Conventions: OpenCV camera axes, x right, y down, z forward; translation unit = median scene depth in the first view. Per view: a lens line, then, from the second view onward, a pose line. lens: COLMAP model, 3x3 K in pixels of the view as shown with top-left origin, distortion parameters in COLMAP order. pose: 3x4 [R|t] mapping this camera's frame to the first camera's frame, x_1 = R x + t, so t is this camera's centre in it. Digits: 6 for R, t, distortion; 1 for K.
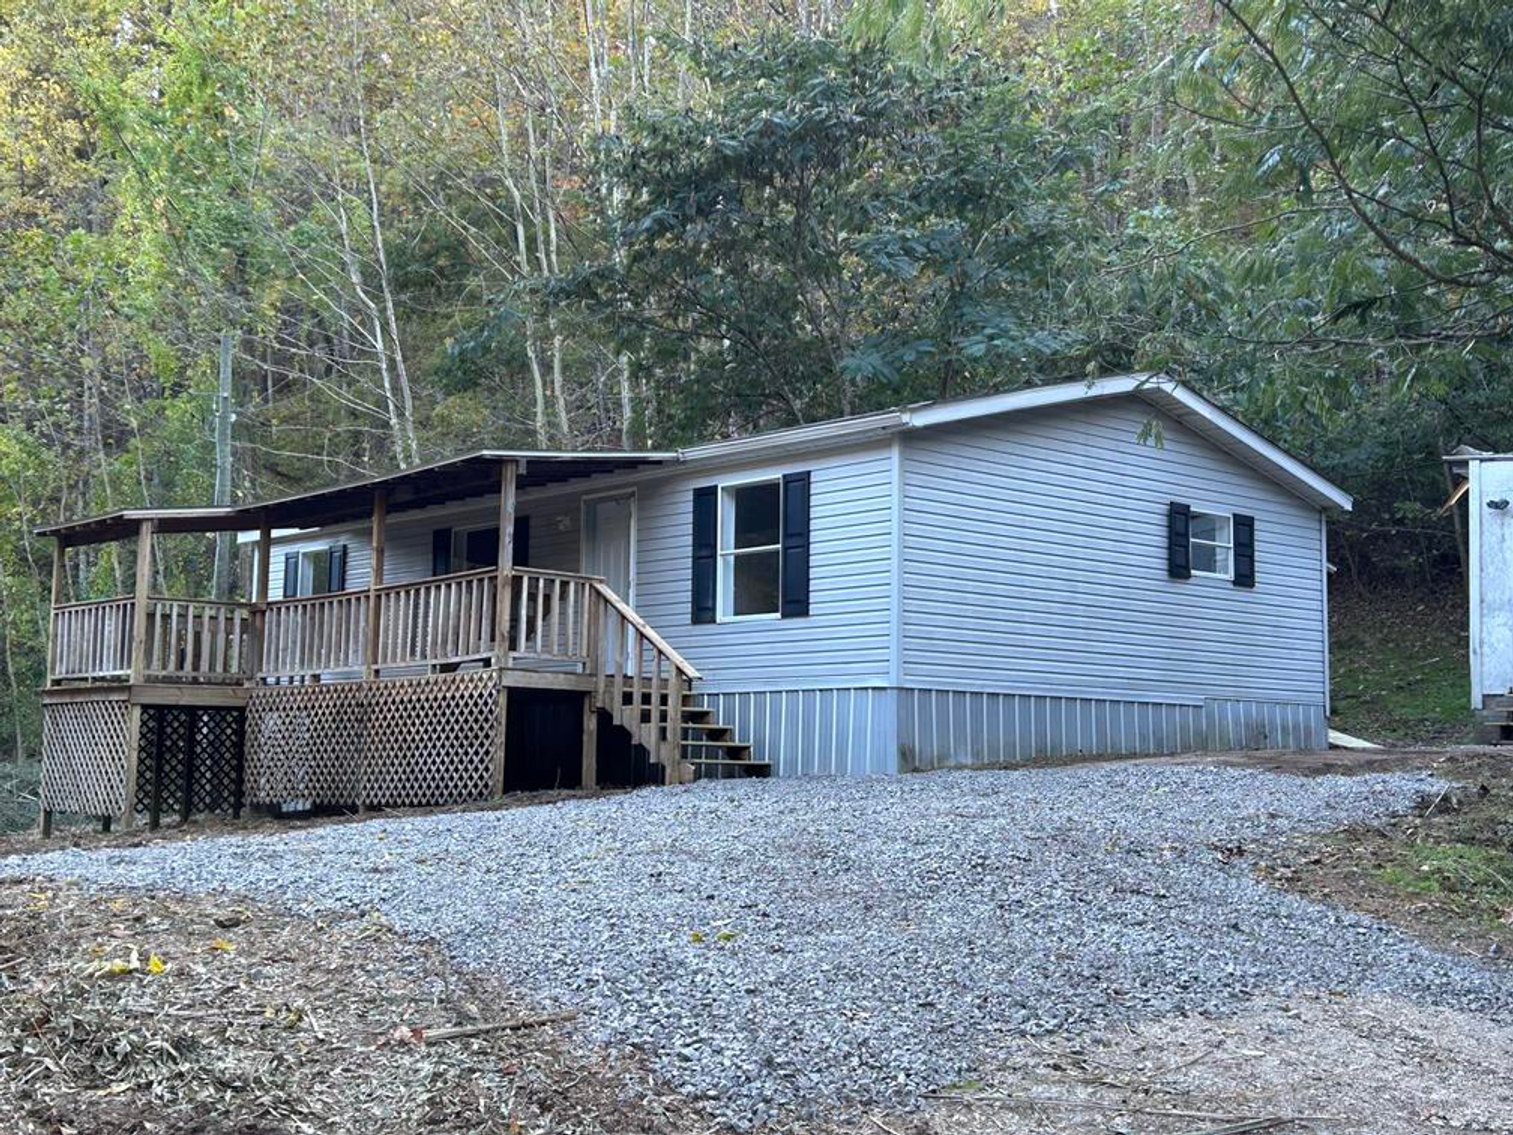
lens RADIAL K [[1845.5, 0, 759.5], [0, 1845.5, 565.1], [0, 0, 1]] dist [0.034081, 0.000000]
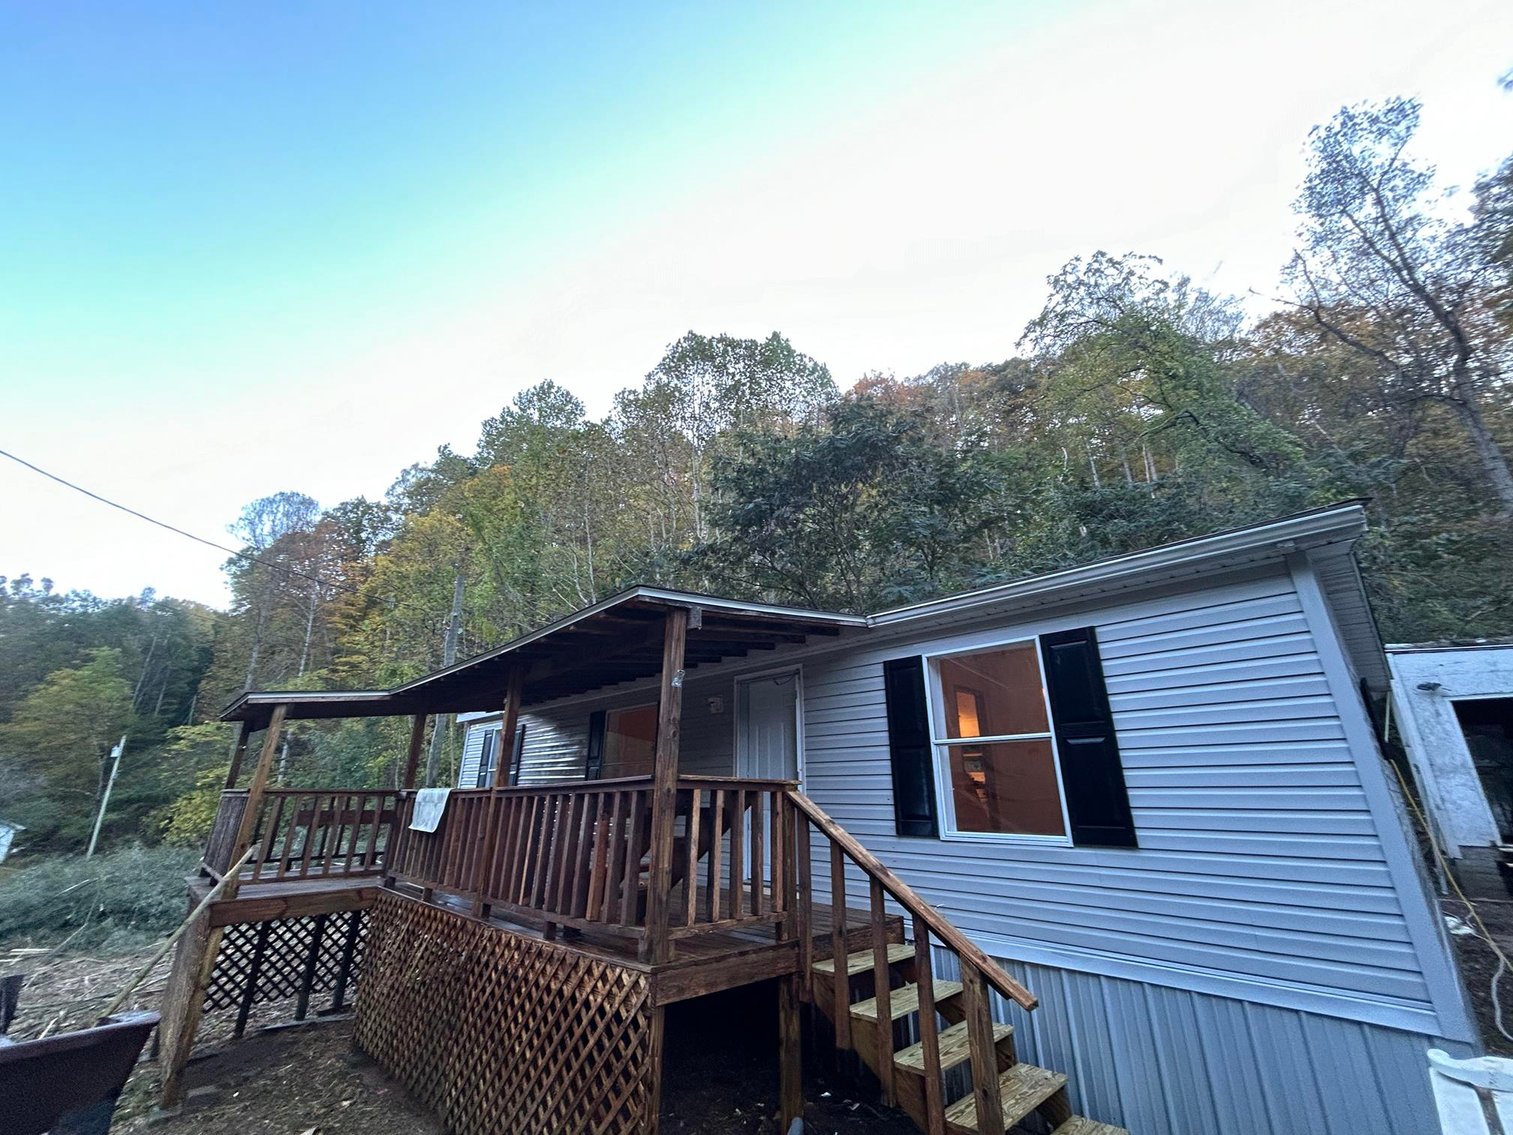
lens RADIAL K [[606.0, 0, 753.7], [0, 606.0, 556.7], [0, 0, 1]] dist [-0.001279, -0.000018]
pose [[0.999166, 0.002815, 0.040726, -0.113095], [0.007993, 0.964823, -0.262778, -0.015744], [-0.040034, 0.262885, 0.963996, 0.755712]]
